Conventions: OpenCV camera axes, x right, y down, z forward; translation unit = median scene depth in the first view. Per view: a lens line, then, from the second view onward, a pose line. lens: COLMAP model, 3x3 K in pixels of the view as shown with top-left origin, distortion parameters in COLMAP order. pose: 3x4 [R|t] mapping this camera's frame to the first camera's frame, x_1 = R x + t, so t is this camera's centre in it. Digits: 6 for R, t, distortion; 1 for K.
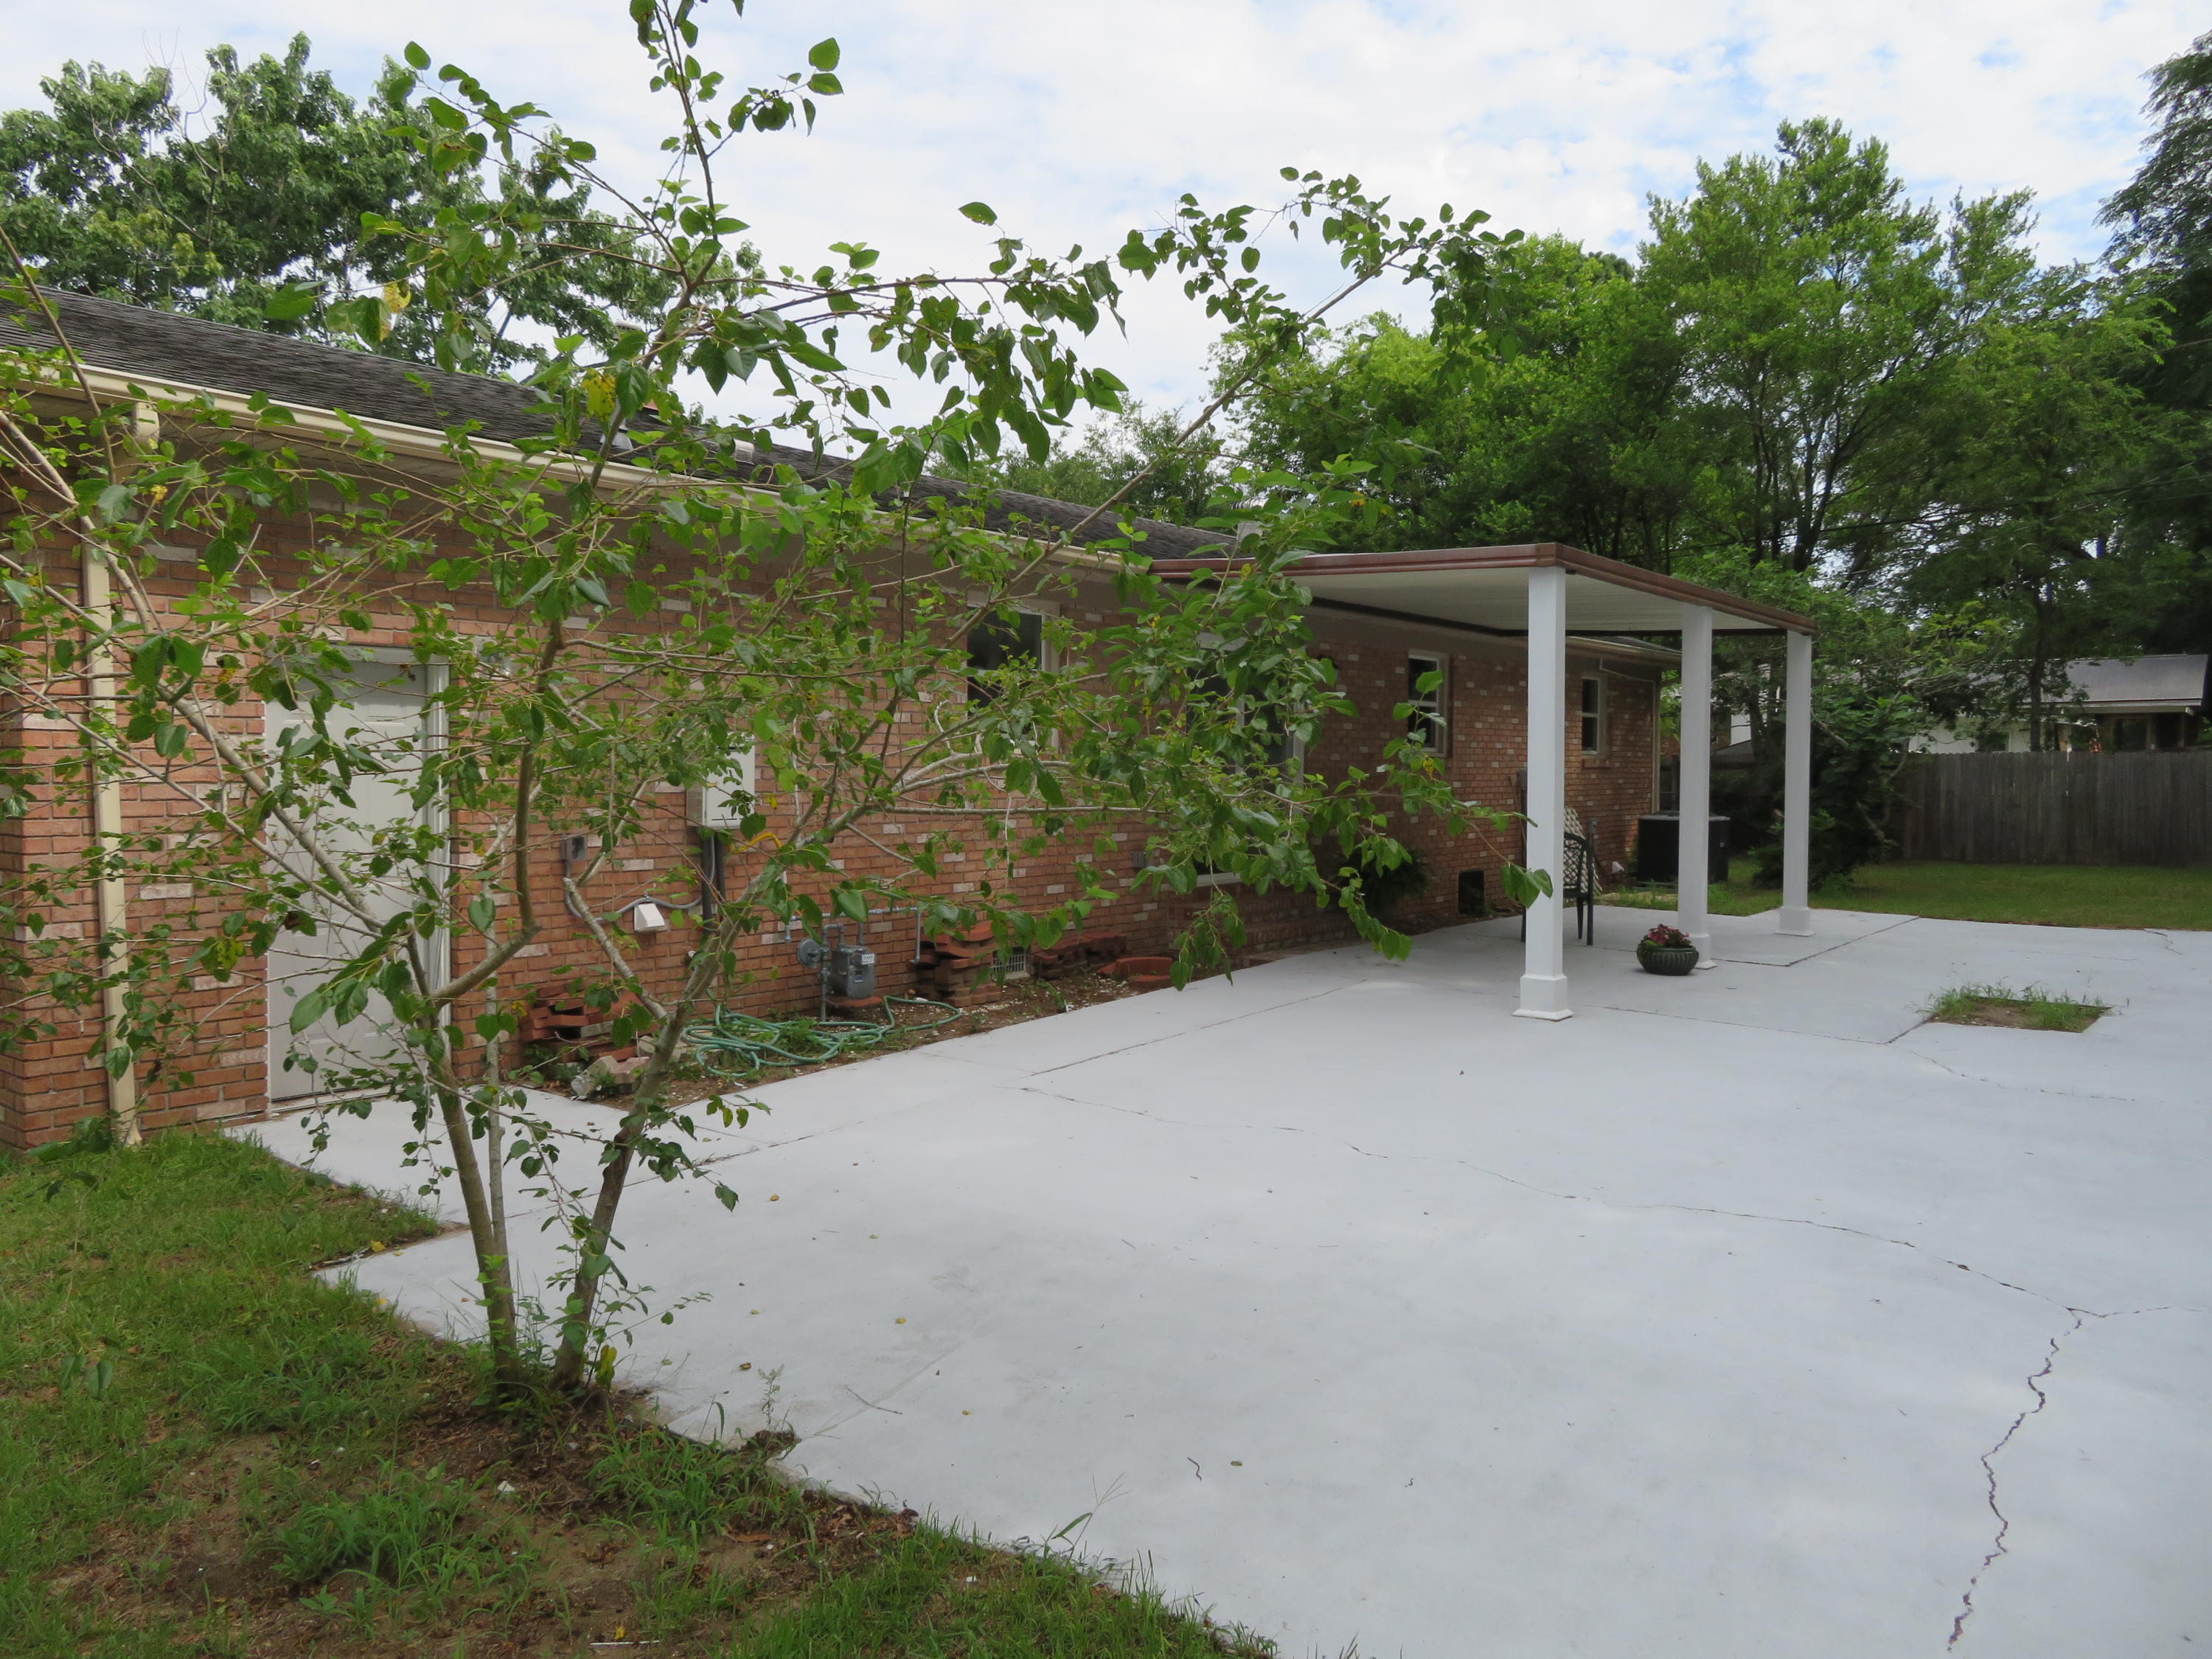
lens RADIAL K [[1577.8, 0, 1109.6], [0, 1577.8, 820.5], [0, 0, 1]] dist [-0.004380, 0.007523]
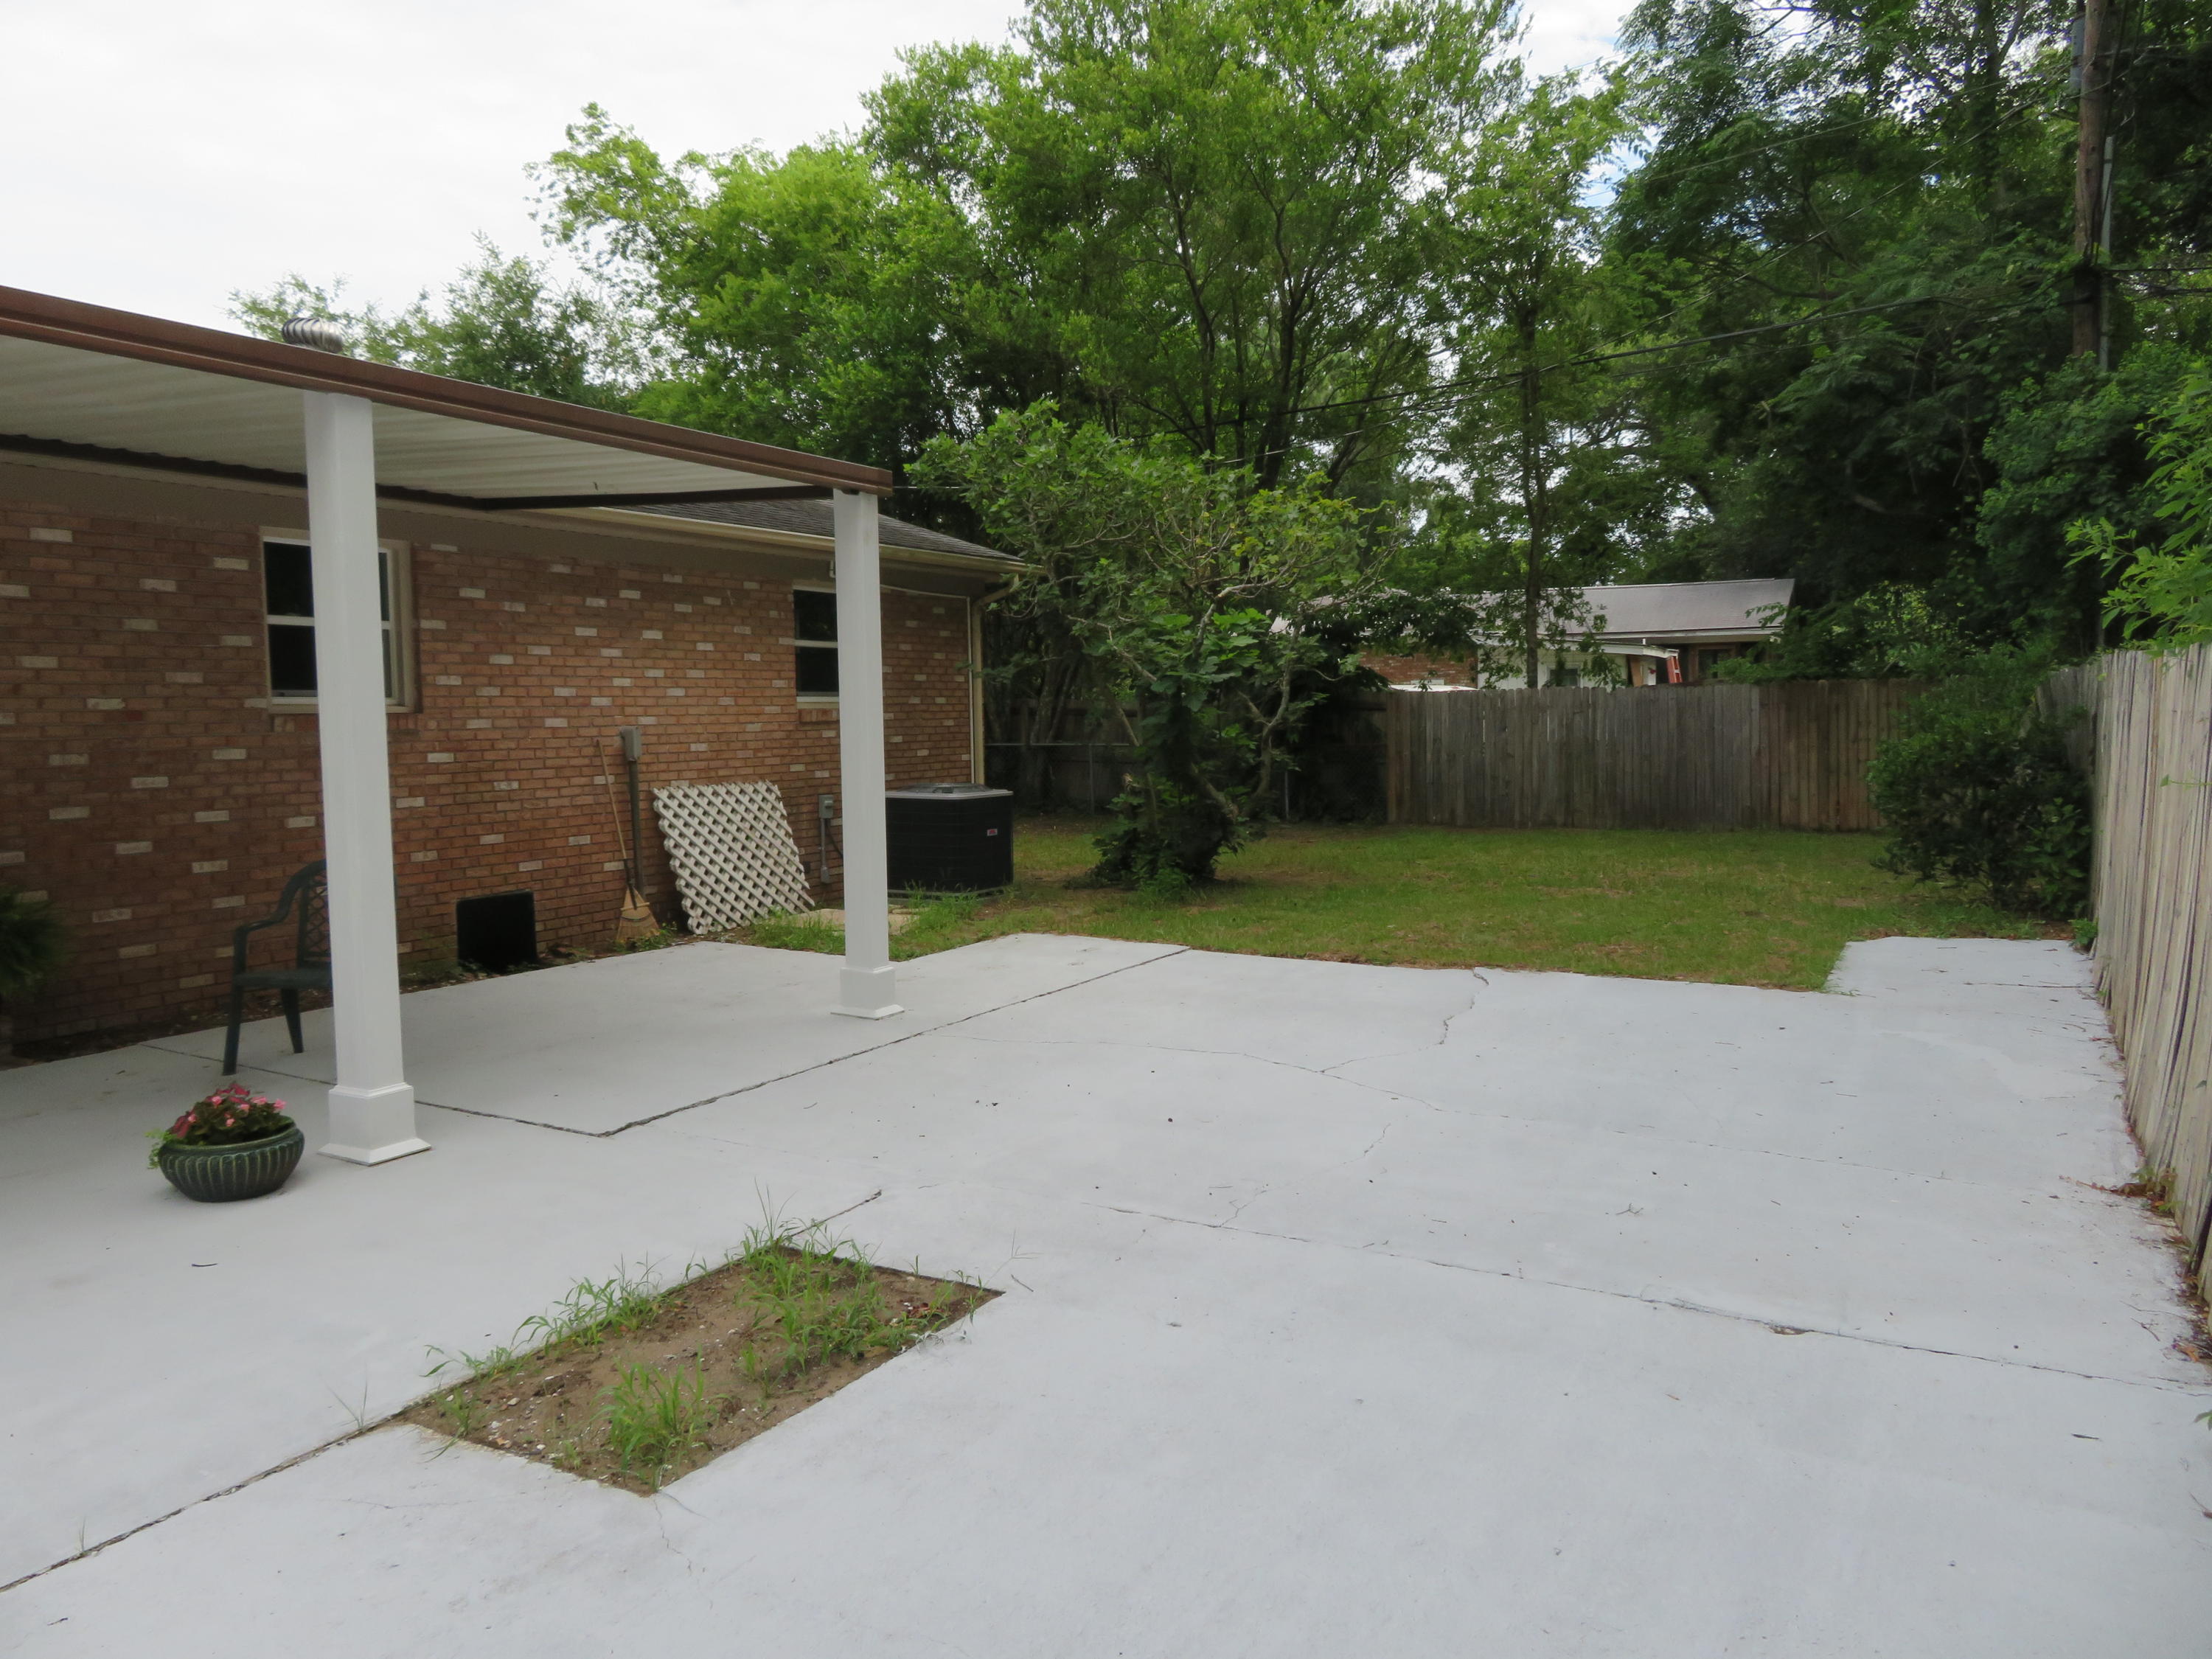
lens RADIAL K [[1577.8, 0, 1109.6], [0, 1577.8, 820.5], [0, 0, 1]] dist [-0.004380, 0.007523]
pose [[0.987468, -0.025956, 0.155668, 0.251627], [0.020670, 0.999157, 0.035482, -0.009568], [-0.156457, -0.031820, 0.987172, 0.240649]]
